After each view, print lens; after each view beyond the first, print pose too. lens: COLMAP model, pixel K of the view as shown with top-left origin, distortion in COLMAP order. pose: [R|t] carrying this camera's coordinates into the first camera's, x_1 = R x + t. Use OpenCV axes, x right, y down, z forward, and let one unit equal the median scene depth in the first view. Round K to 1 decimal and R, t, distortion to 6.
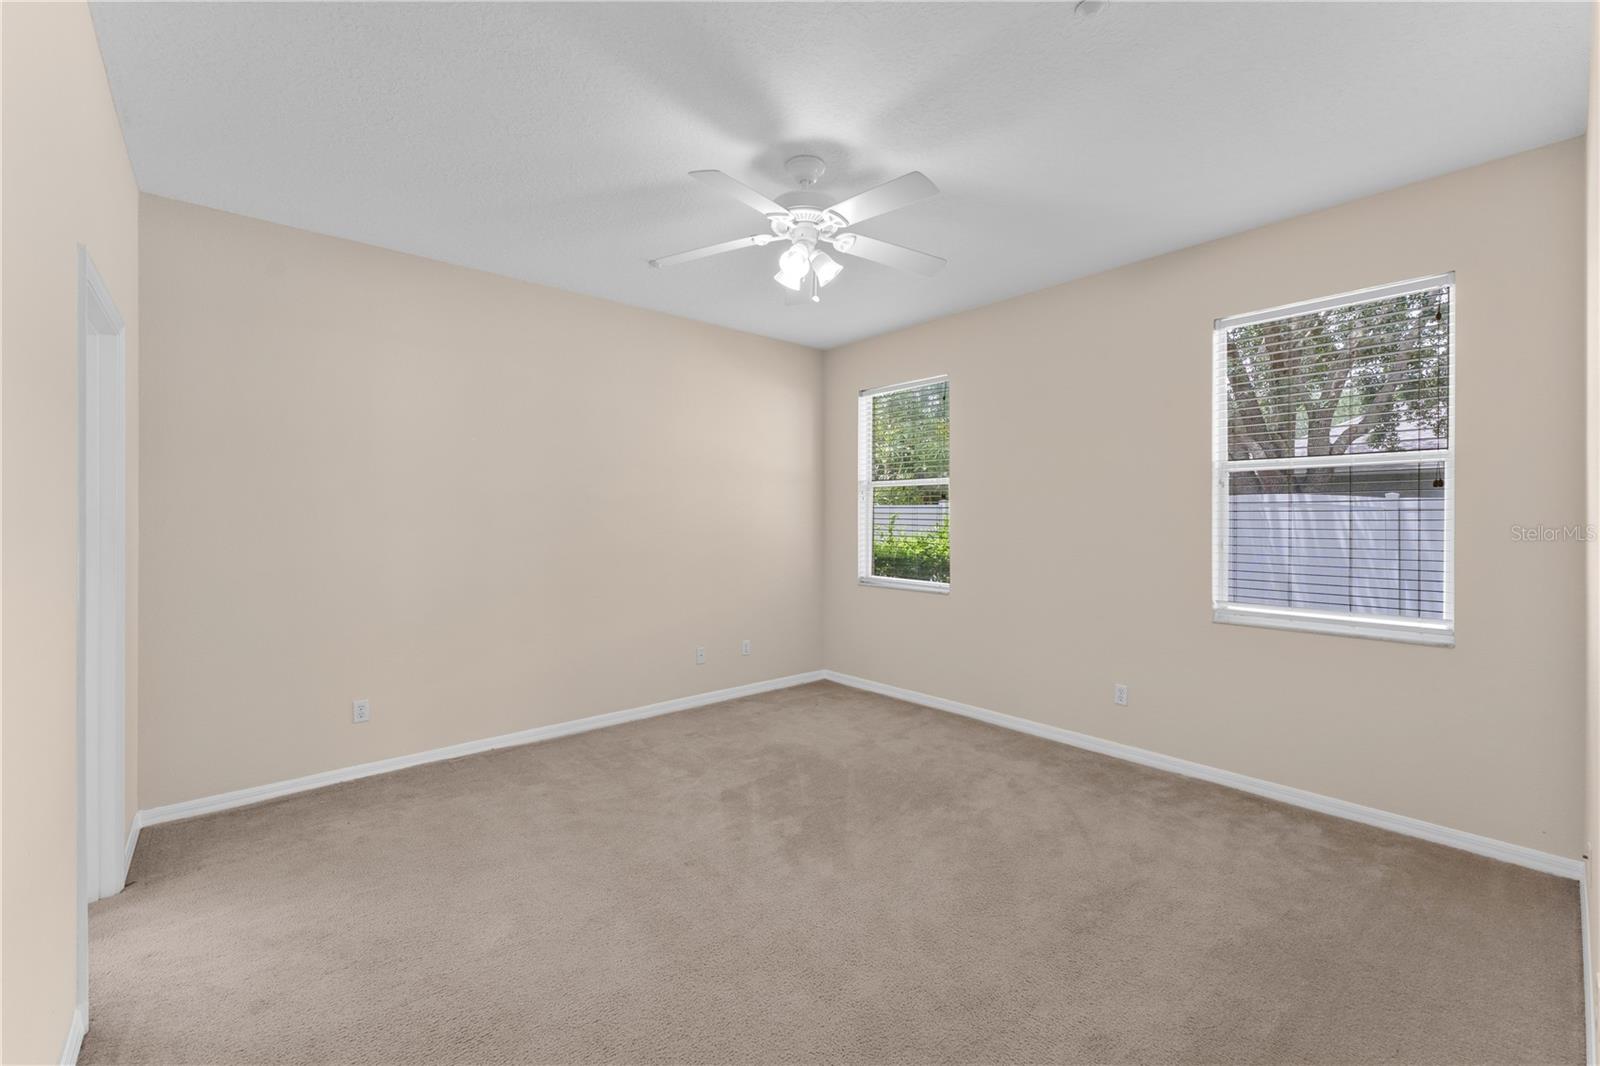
lens RADIAL K [[651.3, 0, 794.0], [0, 651.3, 531.4], [0, 0, 1]] dist [0.001743, -0.000150]
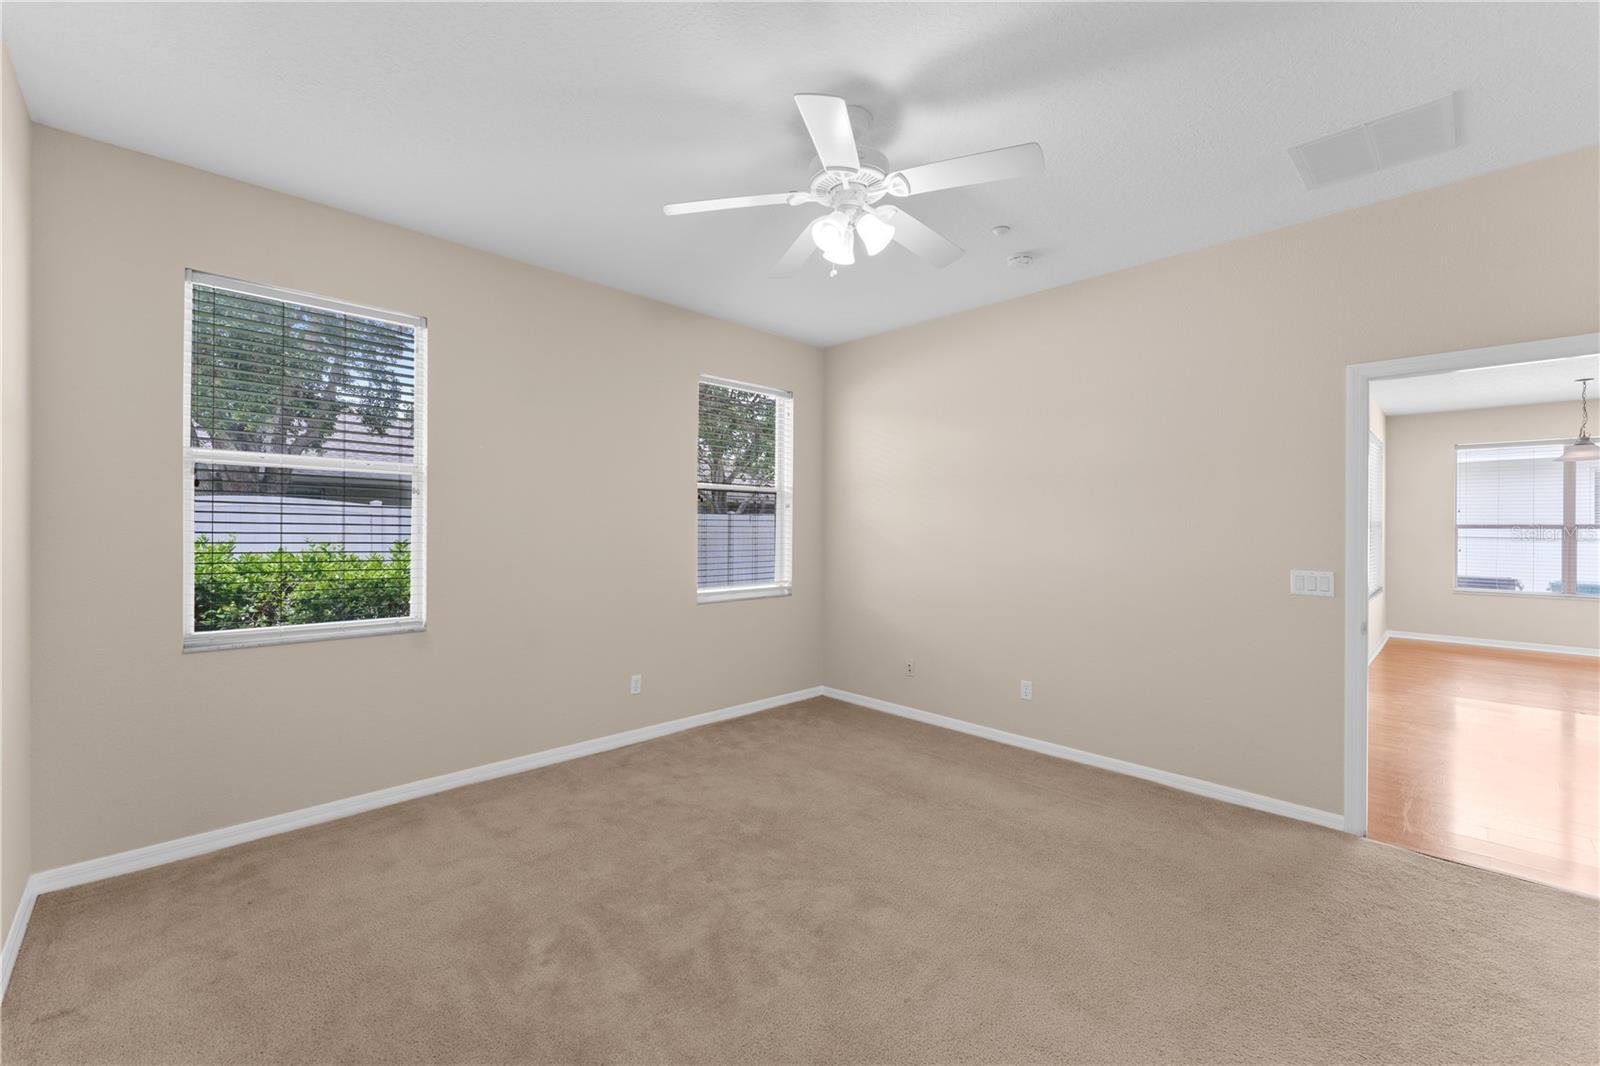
lens RADIAL K [[651.3, 0, 794.0], [0, 651.3, 531.4], [0, 0, 1]] dist [0.001743, -0.000150]
pose [[-0.058264, -0.007619, 0.998272, -0.648442], [0.012834, 0.999883, 0.008381, -0.014875], [-0.998219, 0.013300, -0.058160, 0.848189]]
